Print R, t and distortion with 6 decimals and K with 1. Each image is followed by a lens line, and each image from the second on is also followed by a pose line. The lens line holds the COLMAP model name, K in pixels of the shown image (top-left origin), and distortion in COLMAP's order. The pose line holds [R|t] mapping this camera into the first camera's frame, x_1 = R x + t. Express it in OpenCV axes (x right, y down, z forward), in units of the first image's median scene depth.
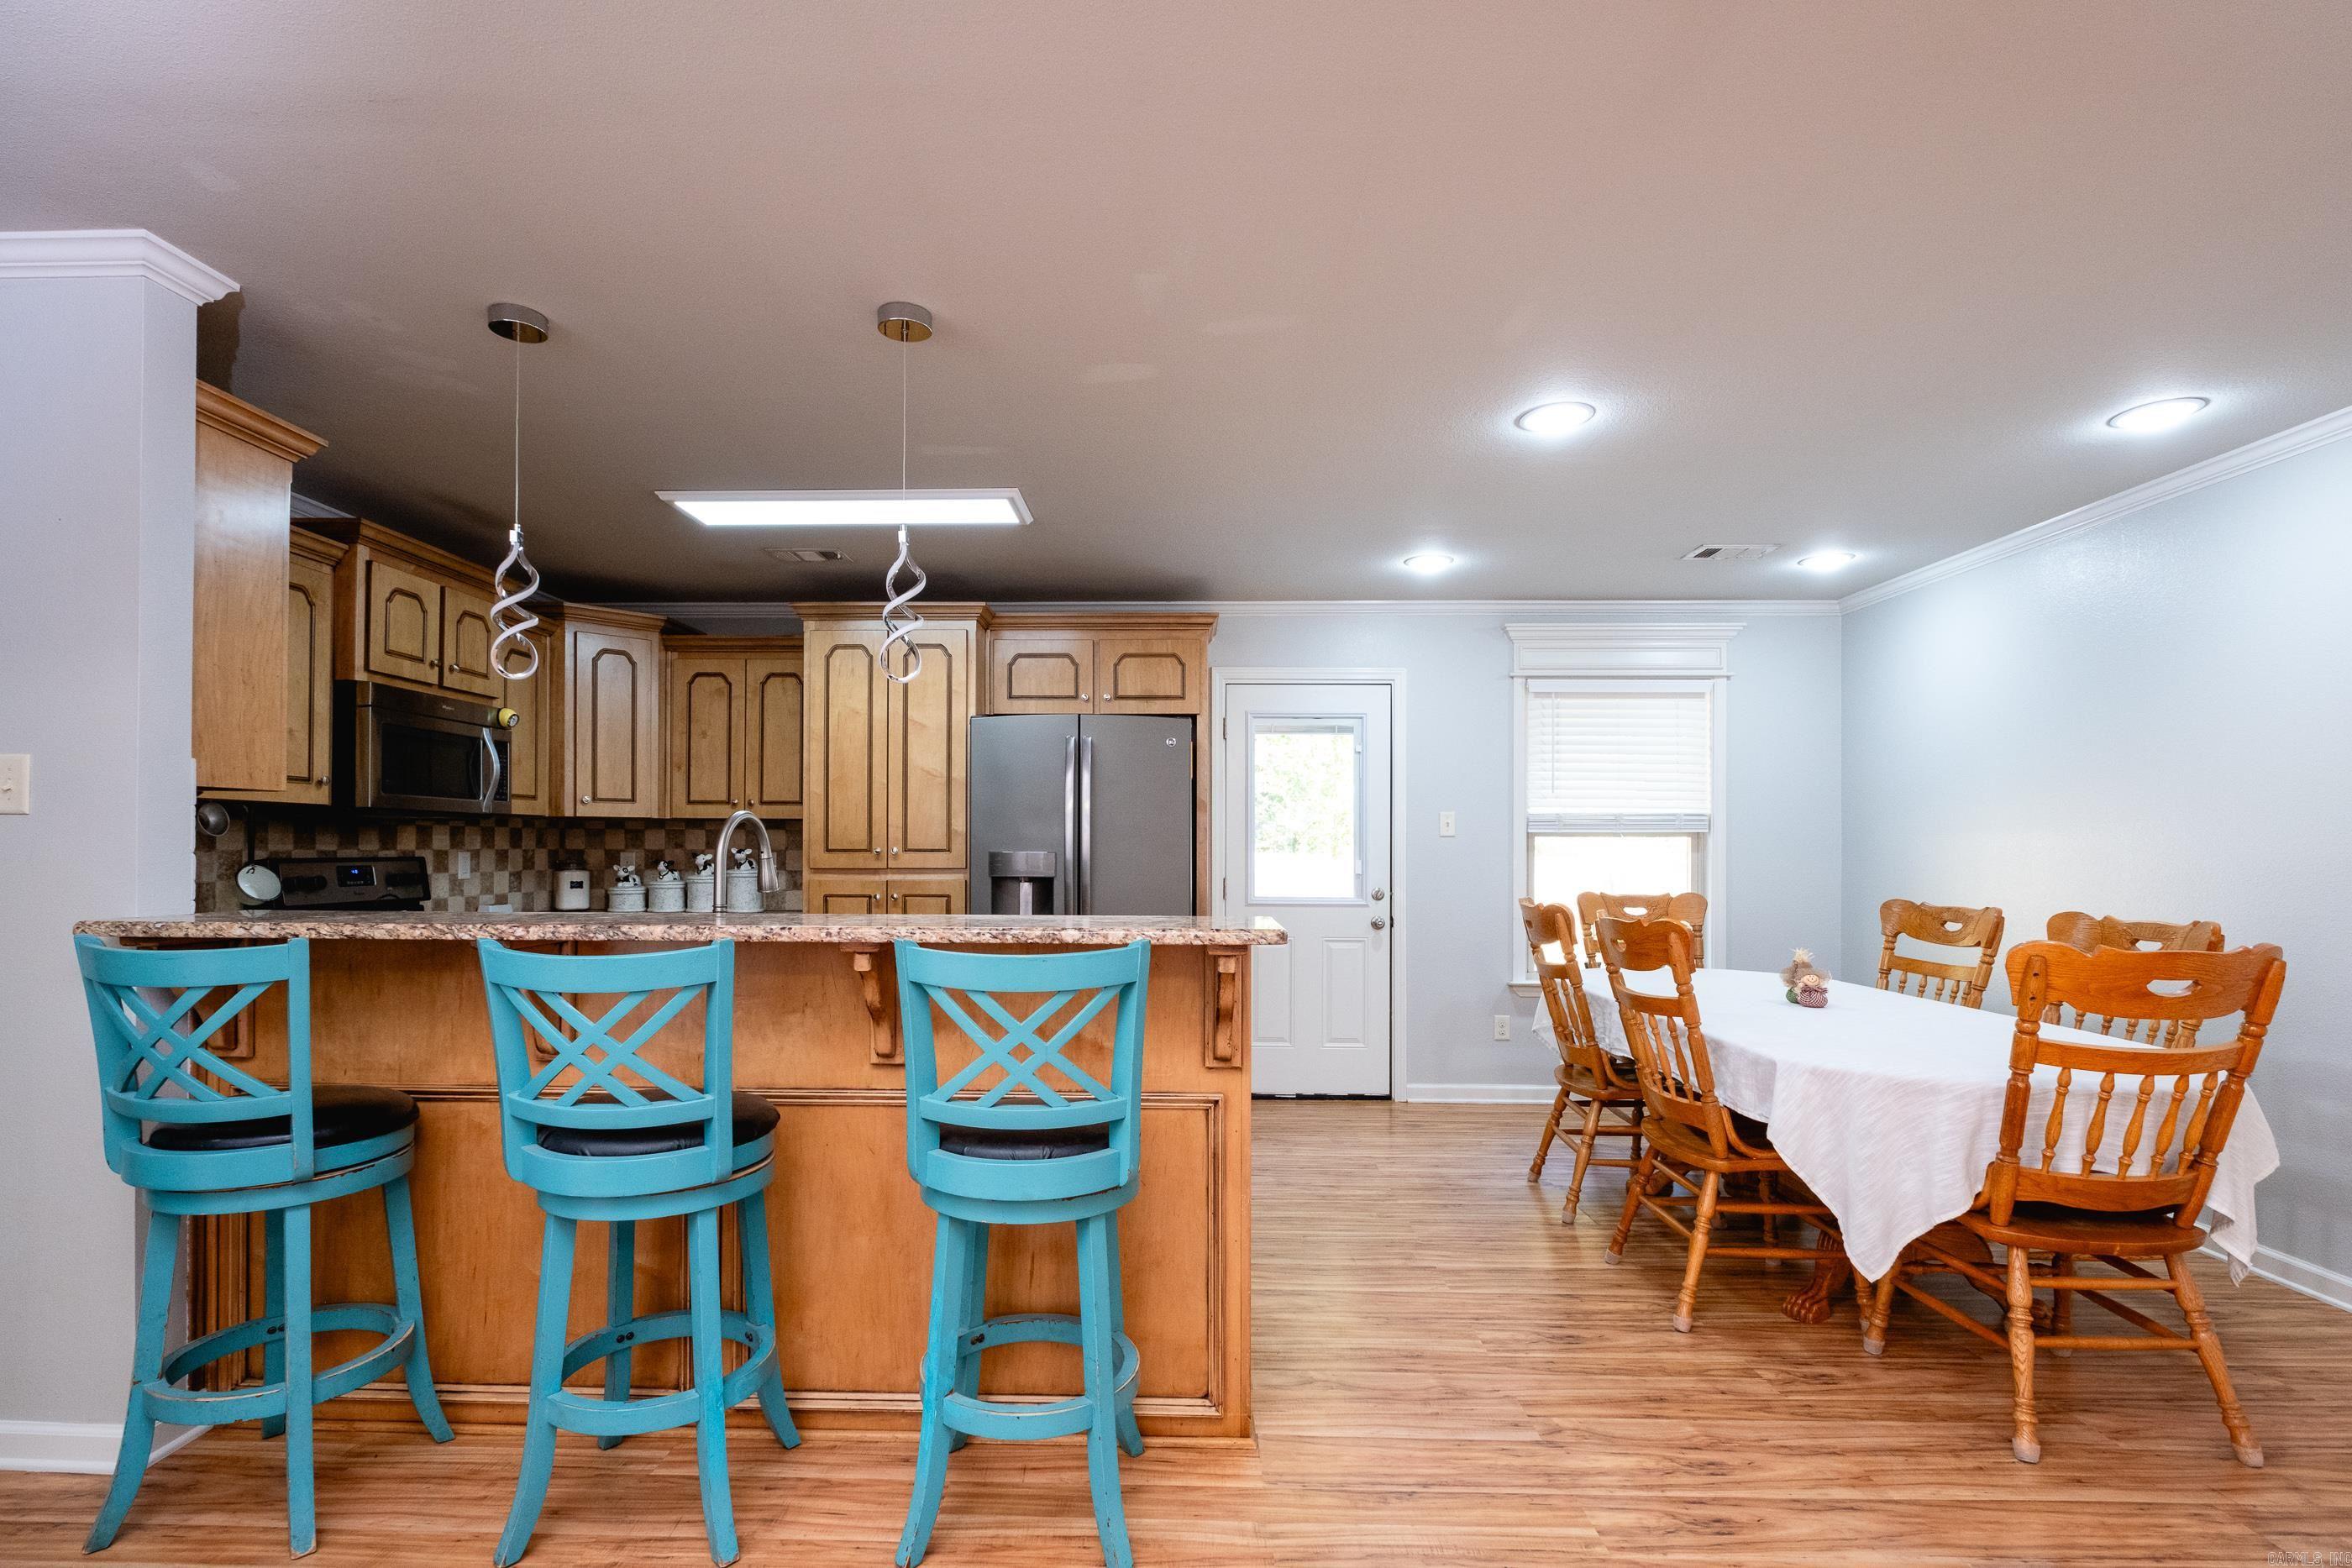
lens RADIAL K [[1093.6, 0, 1168.6], [0, 1093.6, 839.4], [0, 0, 1]] dist [0.000666, -0.004584]
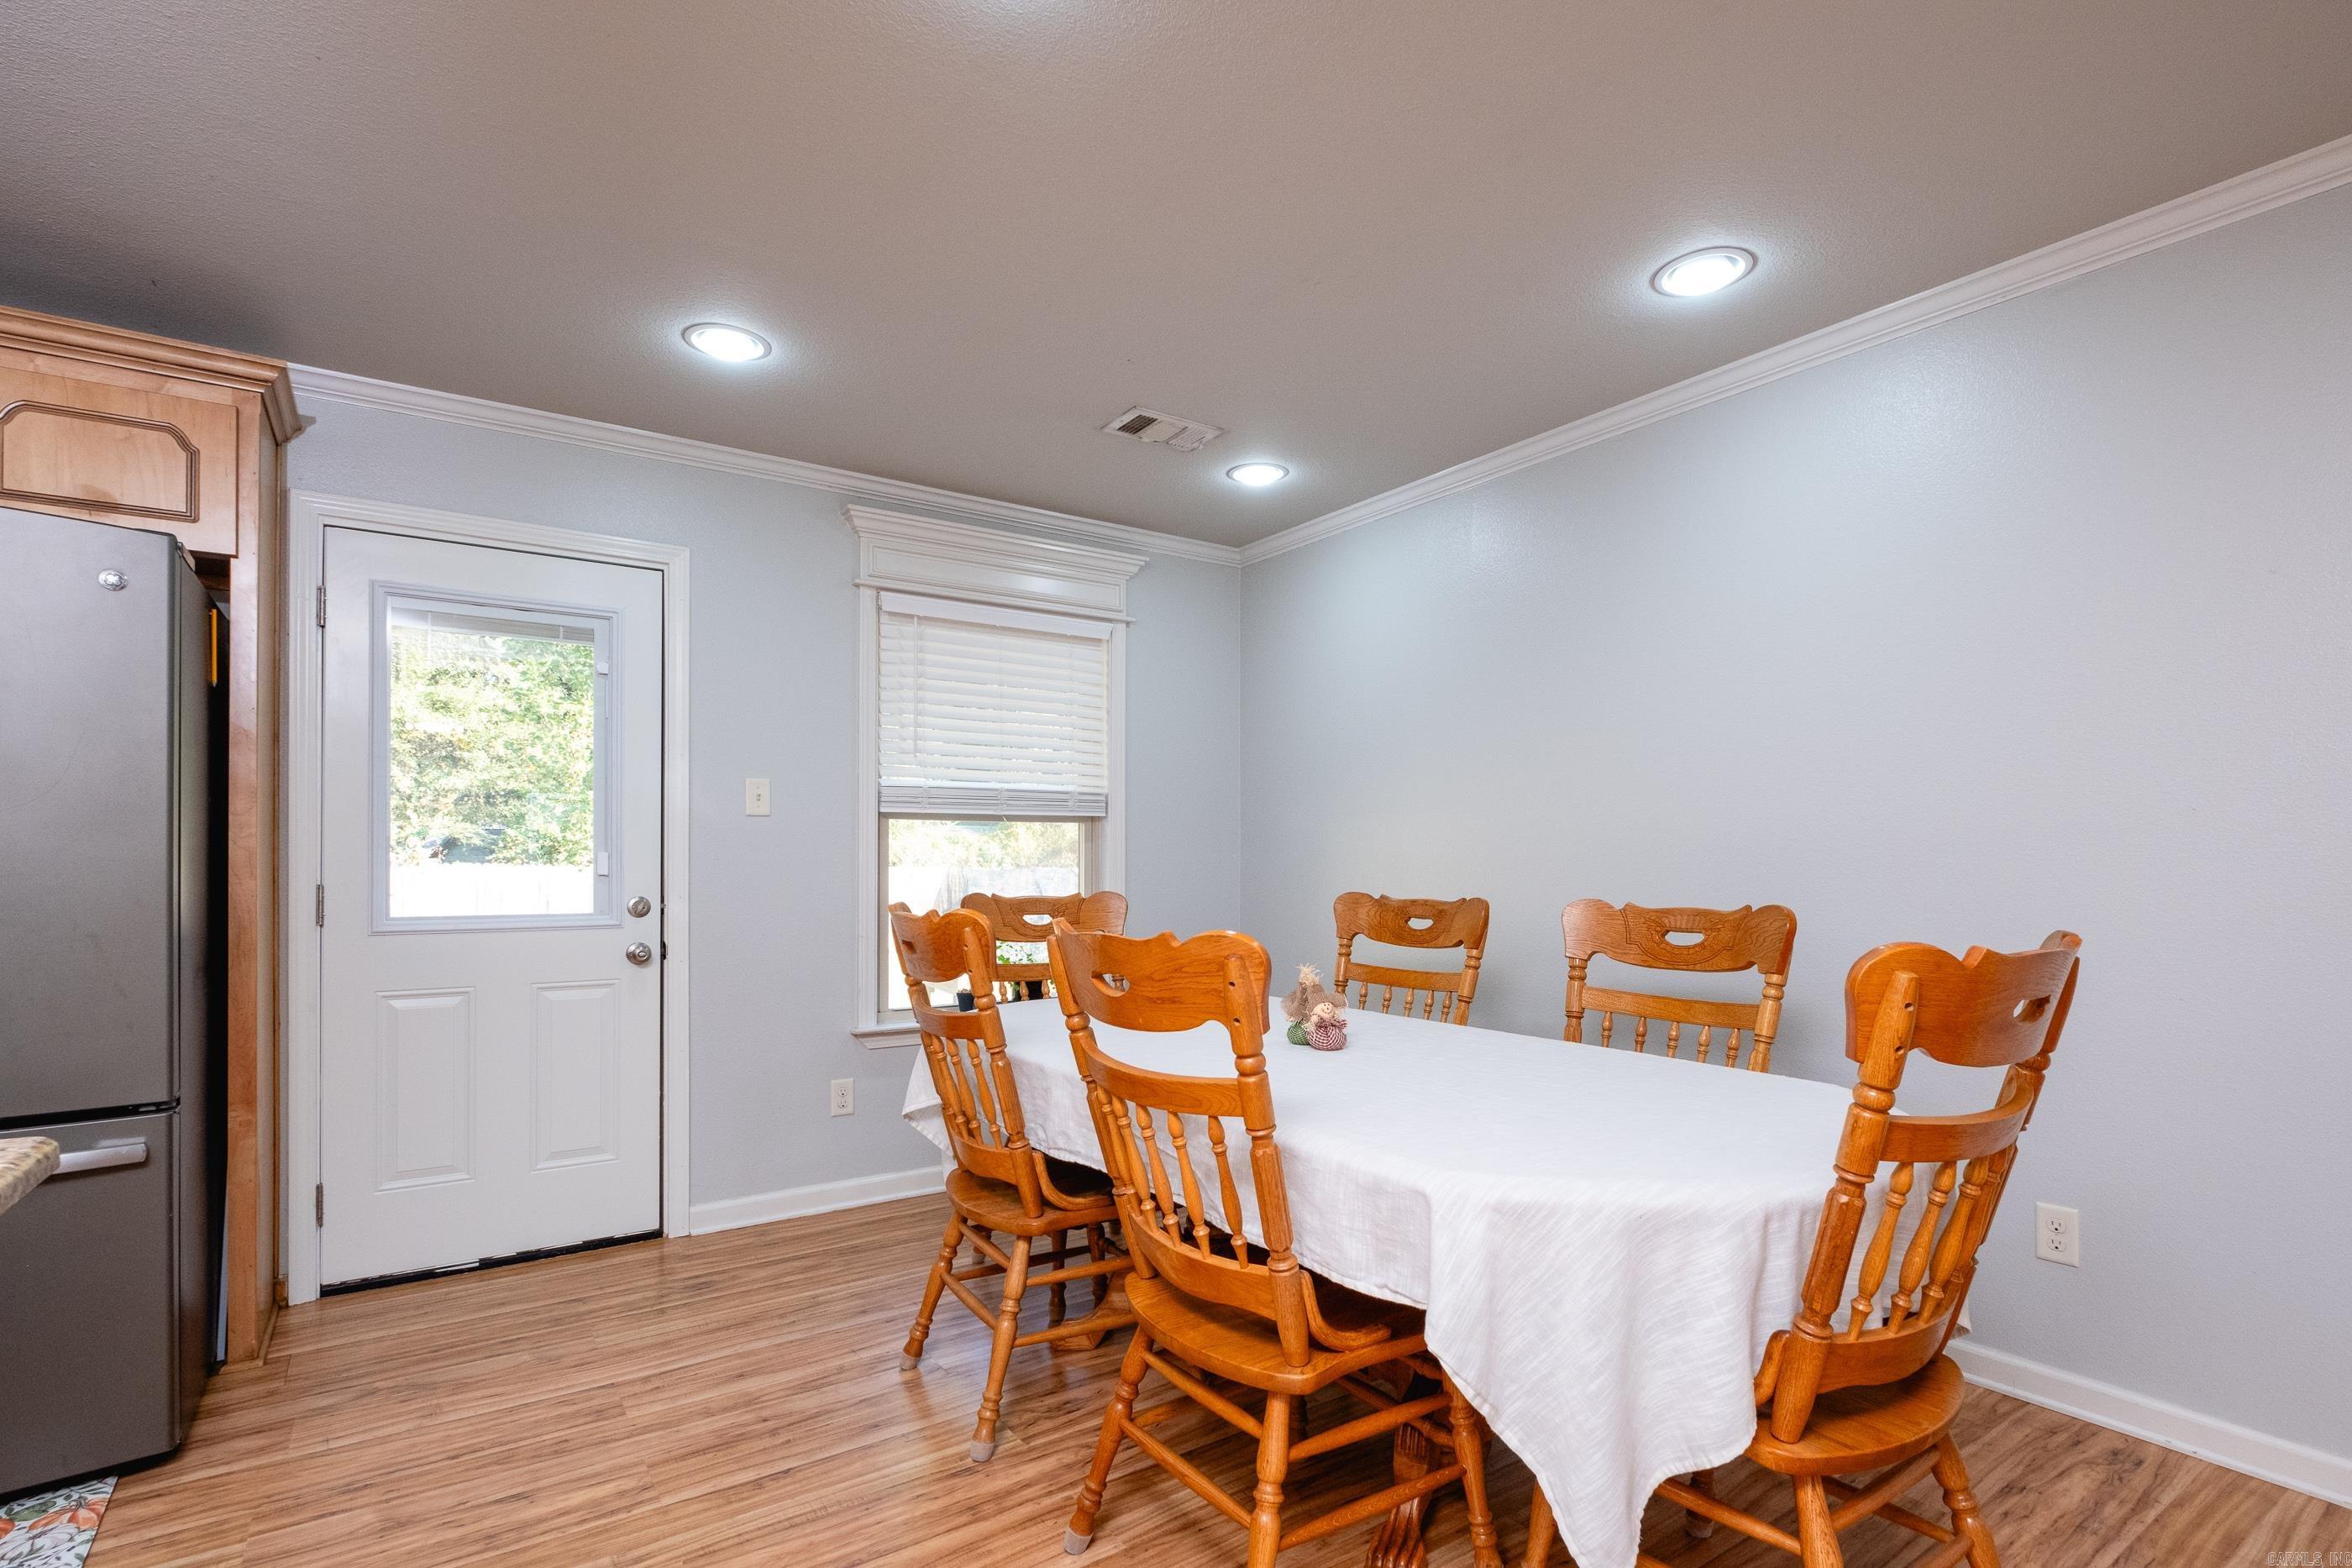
lens RADIAL K [[1093.6, 0, 1208.0], [0, 1093.6, 845.0], [0, 0, 1]] dist [0.000666, -0.004584]
pose [[0.797097, 0.006813, 0.603812, 0.084069], [-0.002632, 0.999966, -0.007808, 0.022310], [-0.603845, 0.004635, 0.797088, 0.358314]]
